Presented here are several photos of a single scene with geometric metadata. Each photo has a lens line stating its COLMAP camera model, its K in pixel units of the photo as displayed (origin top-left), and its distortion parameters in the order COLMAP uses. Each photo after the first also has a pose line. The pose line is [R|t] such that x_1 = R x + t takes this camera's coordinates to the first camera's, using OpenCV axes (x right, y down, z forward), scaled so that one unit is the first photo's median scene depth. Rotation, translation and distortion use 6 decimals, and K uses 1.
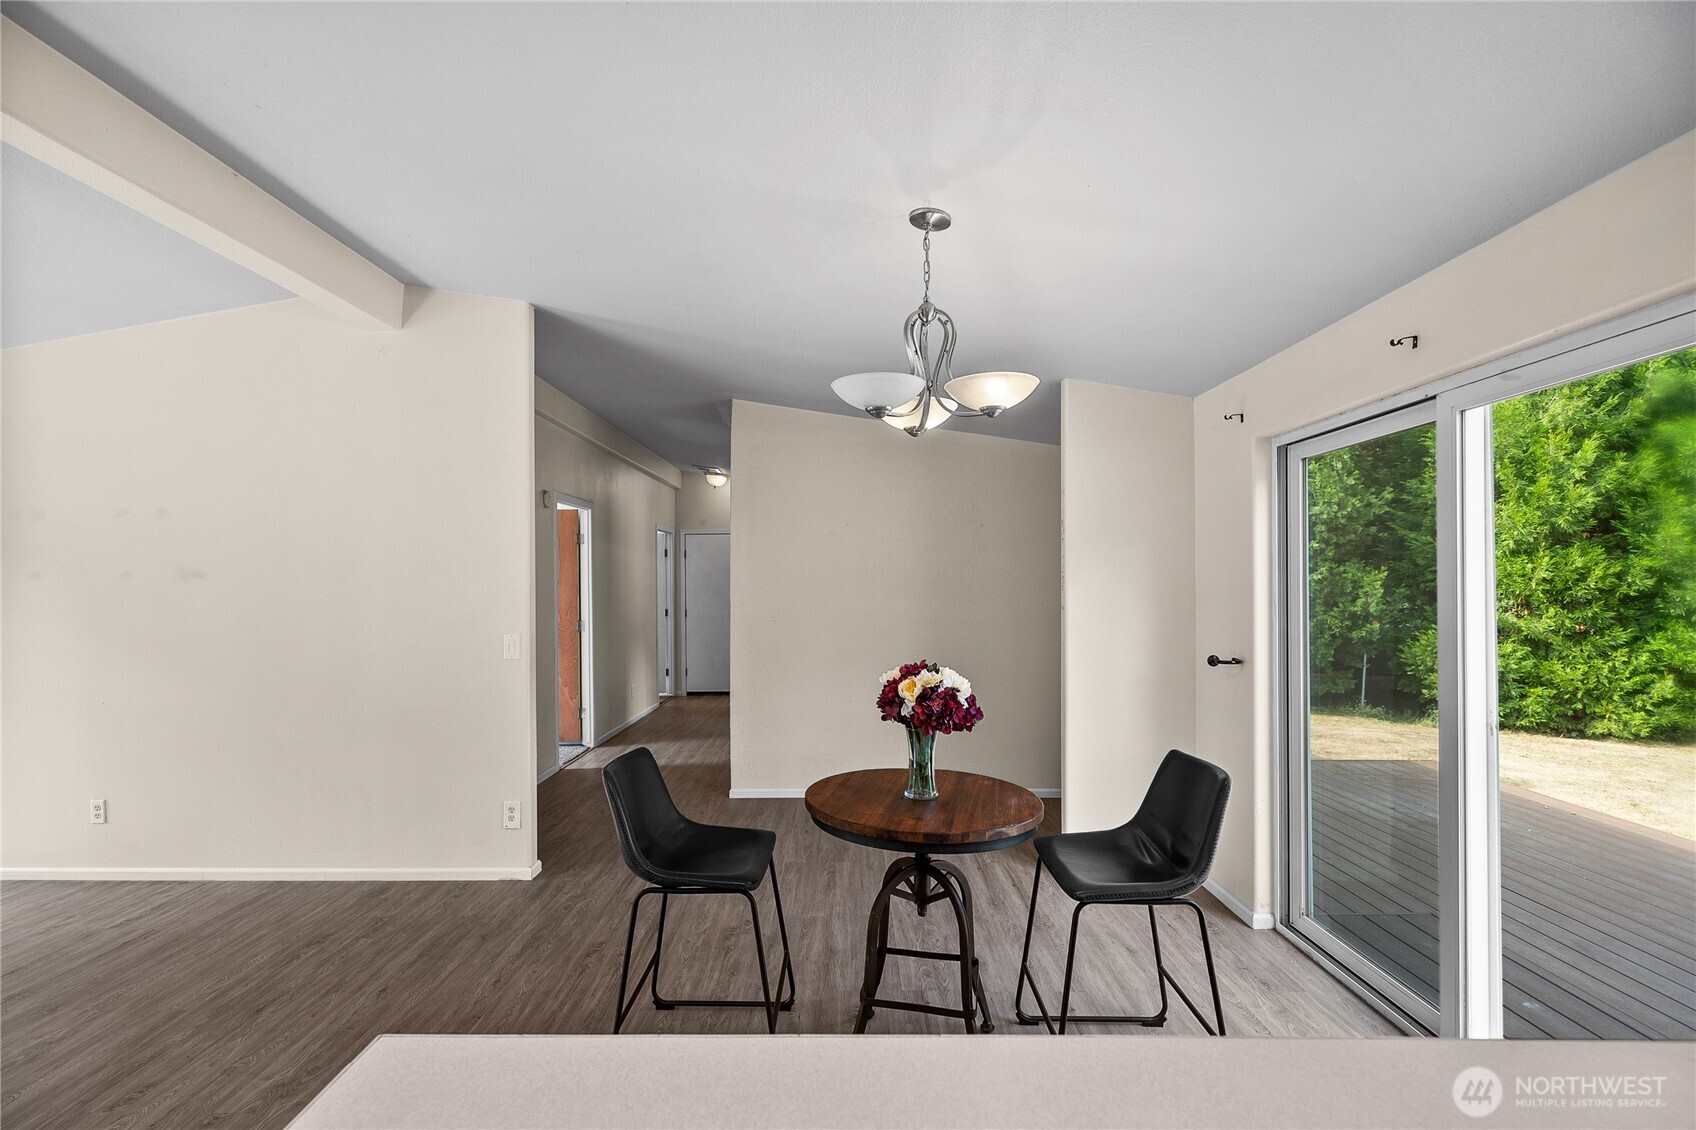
lens RADIAL K [[763.9, 0, 839.2], [0, 763.9, 579.5], [0, 0, 1]] dist [-0.001972, 0.000236]
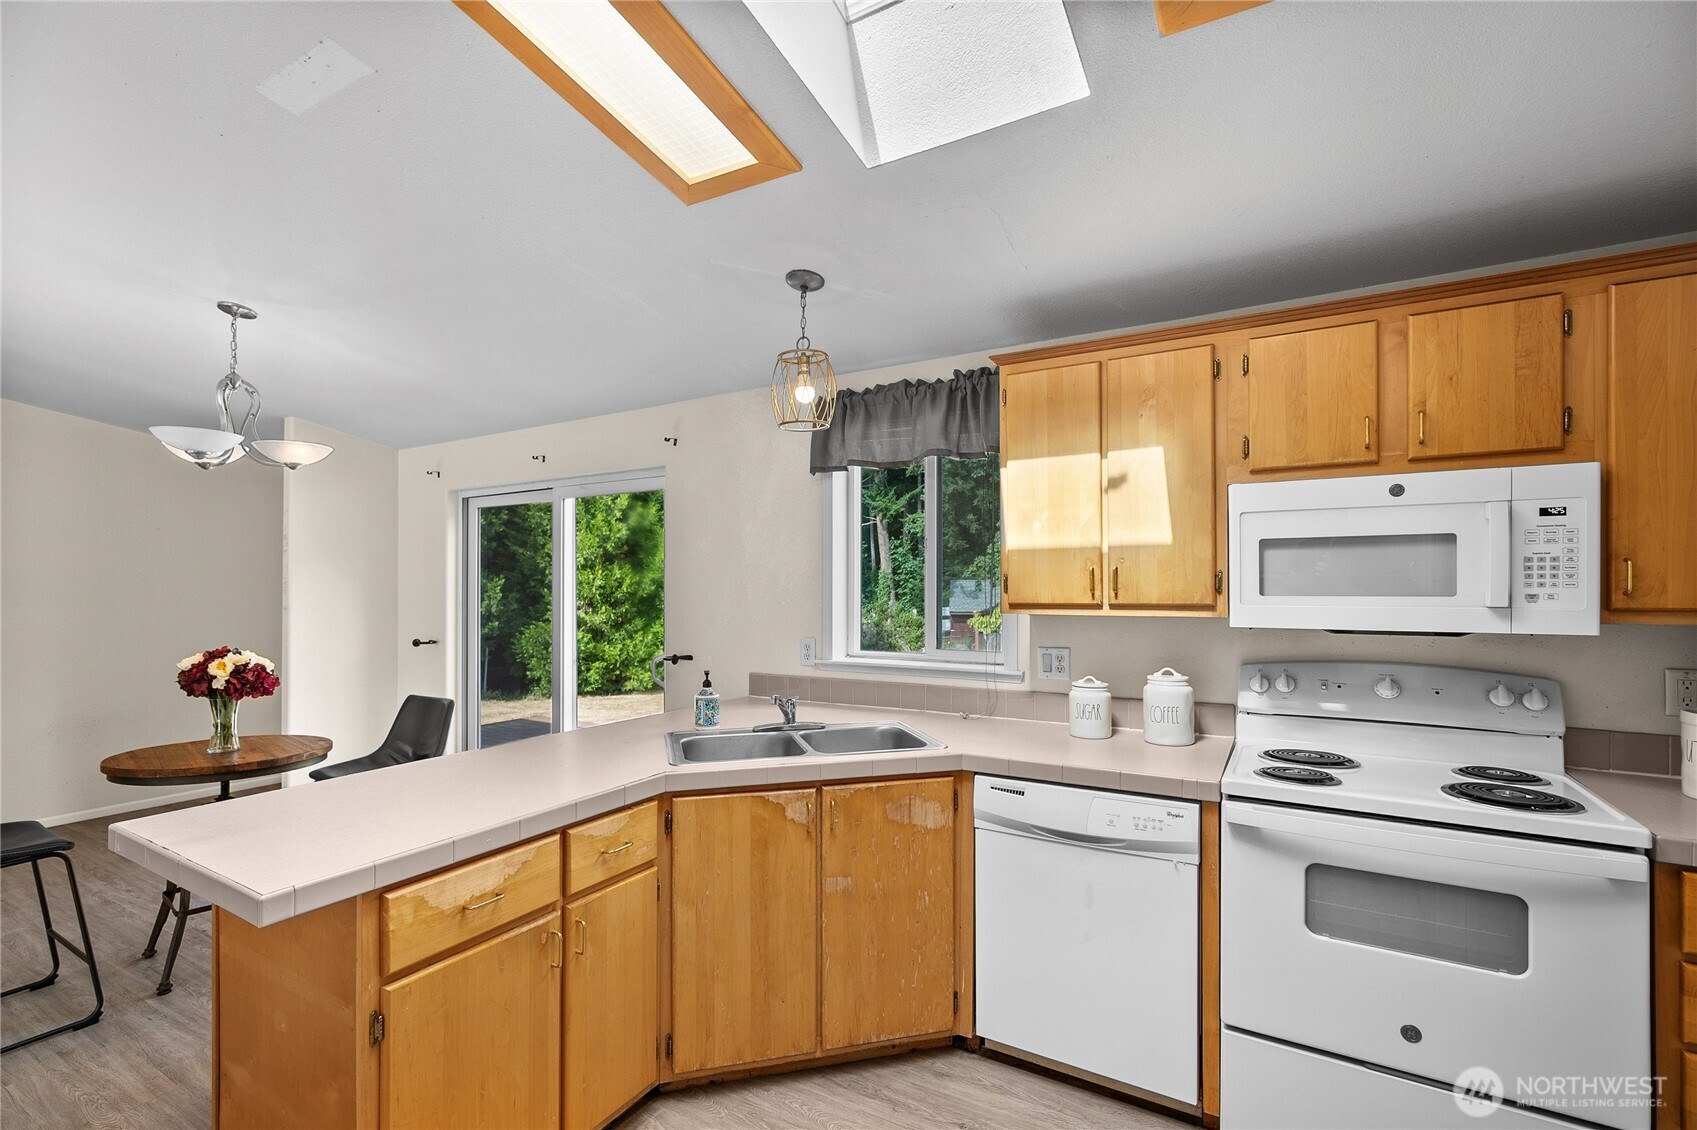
lens RADIAL K [[764.3, 0, 839.7], [0, 764.3, 579.5], [0, 0, 1]] dist [-0.001972, 0.000236]
pose [[0.498916, 0.008186, 0.866612, -0.094480], [-0.000045, 0.999956, -0.009419, 0.000832], [-0.866650, 0.004660, 0.498894, -0.105501]]
